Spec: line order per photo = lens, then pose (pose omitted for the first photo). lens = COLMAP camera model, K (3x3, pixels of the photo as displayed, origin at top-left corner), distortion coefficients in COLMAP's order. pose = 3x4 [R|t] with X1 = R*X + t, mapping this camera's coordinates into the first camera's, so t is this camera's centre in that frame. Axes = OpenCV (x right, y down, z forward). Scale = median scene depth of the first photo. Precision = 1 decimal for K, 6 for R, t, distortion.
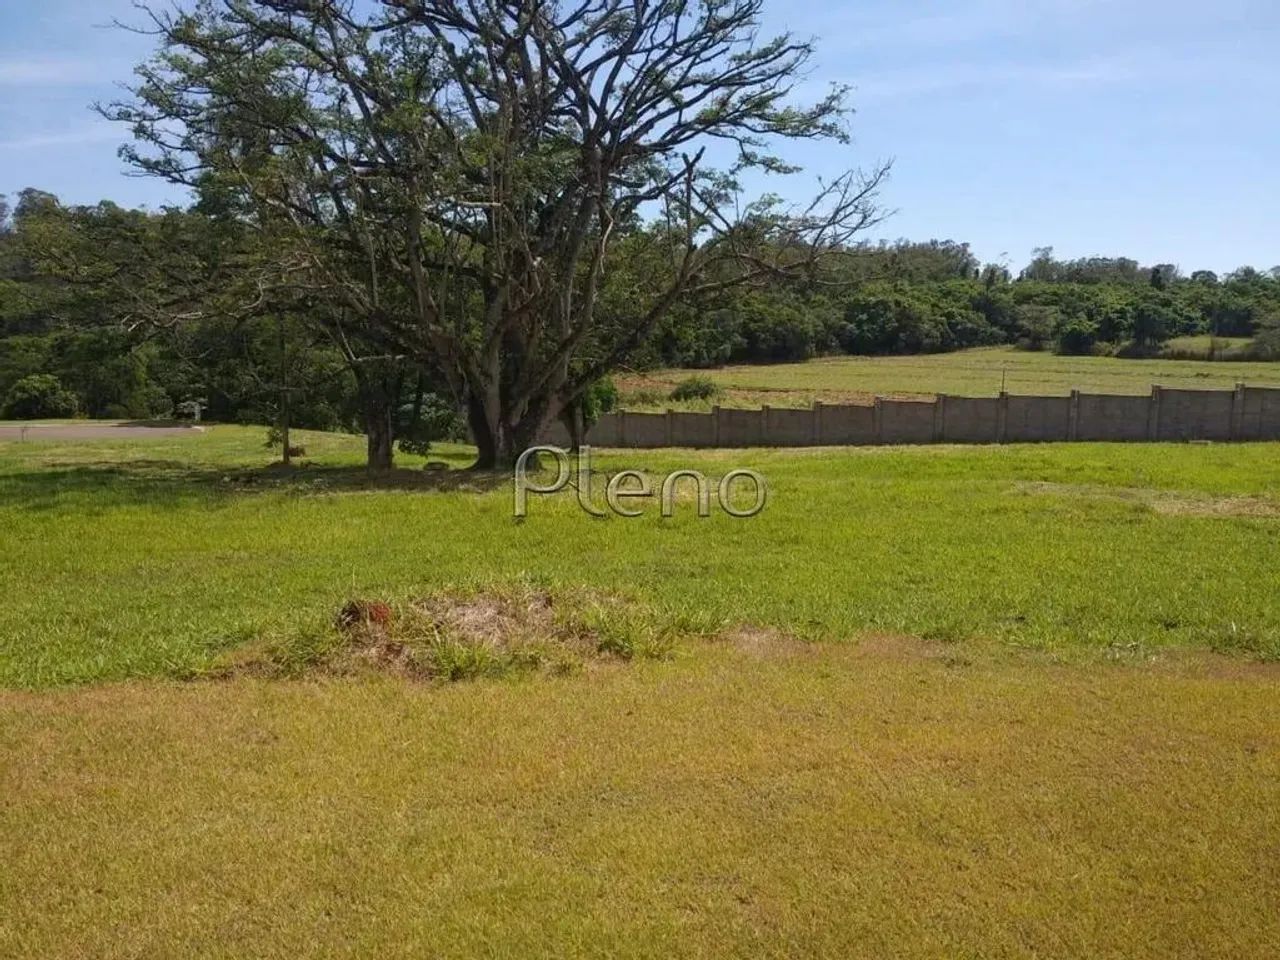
lens RADIAL K [[967.5, 0, 640.0], [0, 967.5, 480.0], [0, 0, 1]] dist [0.034591, -0.100213]
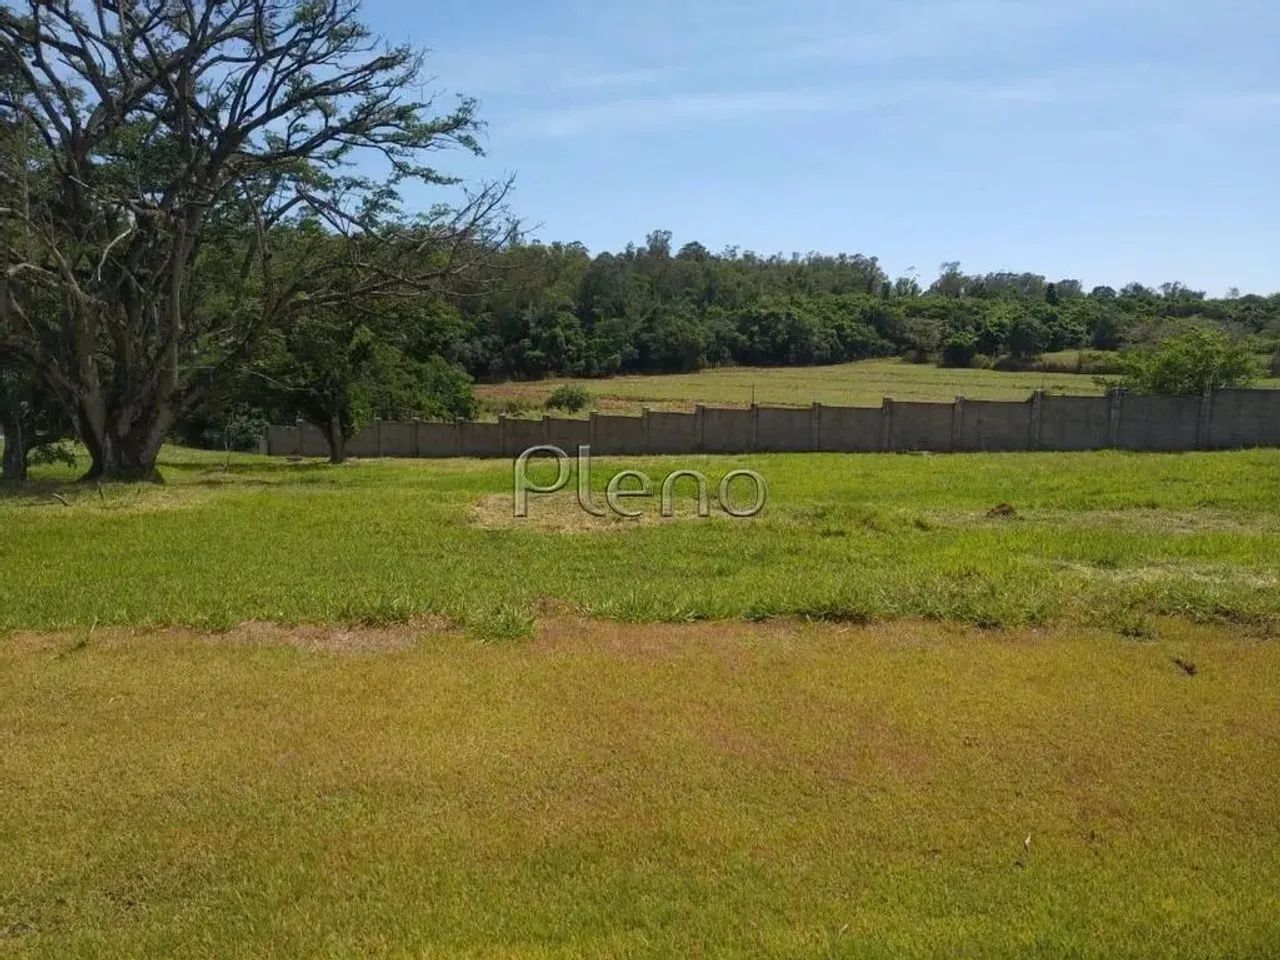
lens RADIAL K [[966.9, 0, 640.0], [0, 966.9, 480.0], [0, 0, 1]] dist [0.026512, -0.039656]
pose [[0.997741, -0.000858, 0.067166, 0.212202], [0.001501, 0.999954, -0.009521, -0.000687], [-0.067155, 0.009600, 0.997696, -0.007232]]
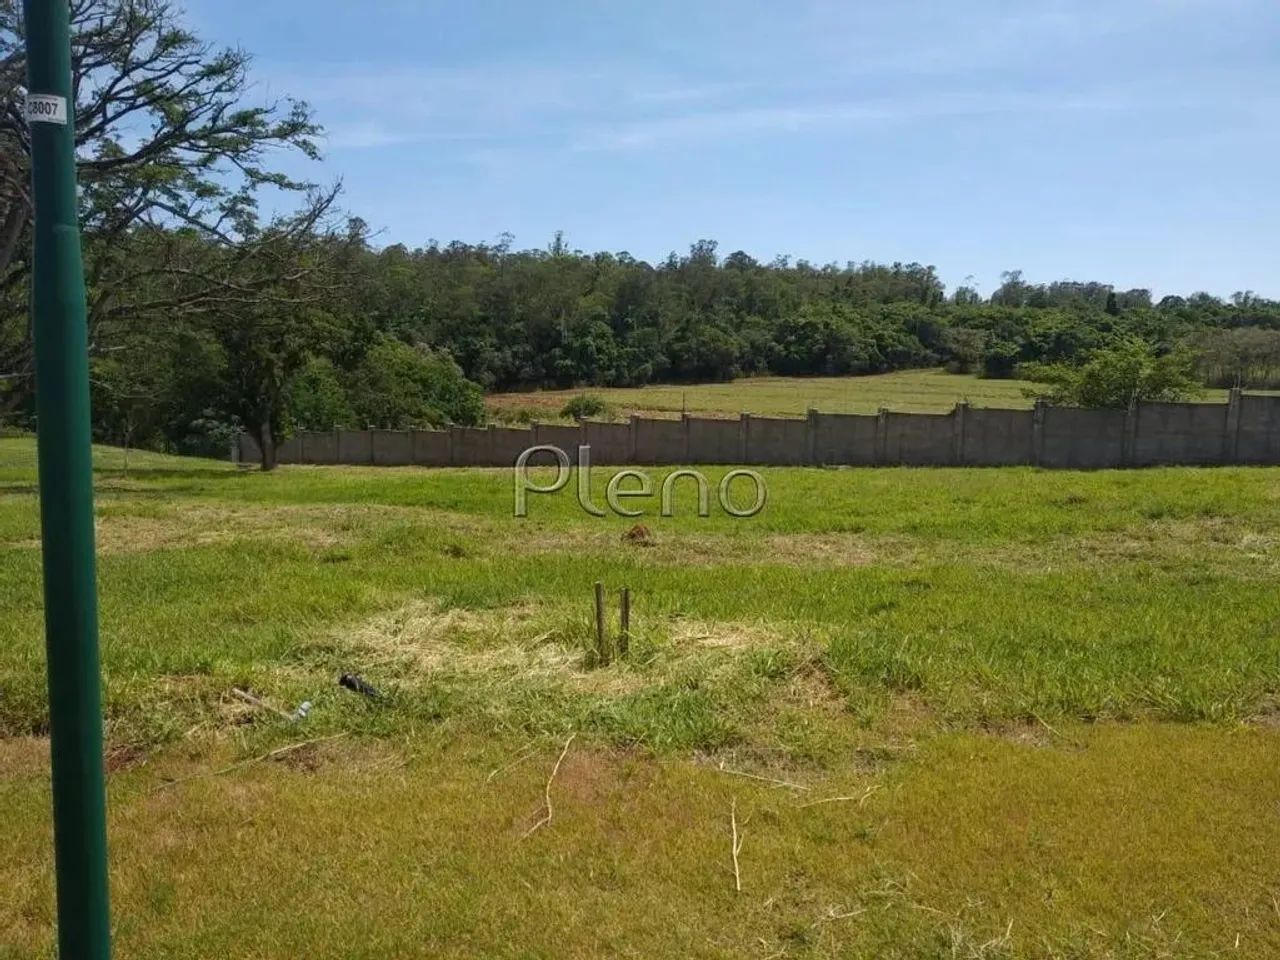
lens RADIAL K [[966.9, 0, 640.0], [0, 966.9, 480.0], [0, 0, 1]] dist [0.026512, -0.039656]
pose [[0.999933, 0.011517, 0.001418, 0.373206], [-0.011488, 0.999754, -0.018991, -0.004258], [-0.001636, 0.018973, 0.999819, 0.011094]]
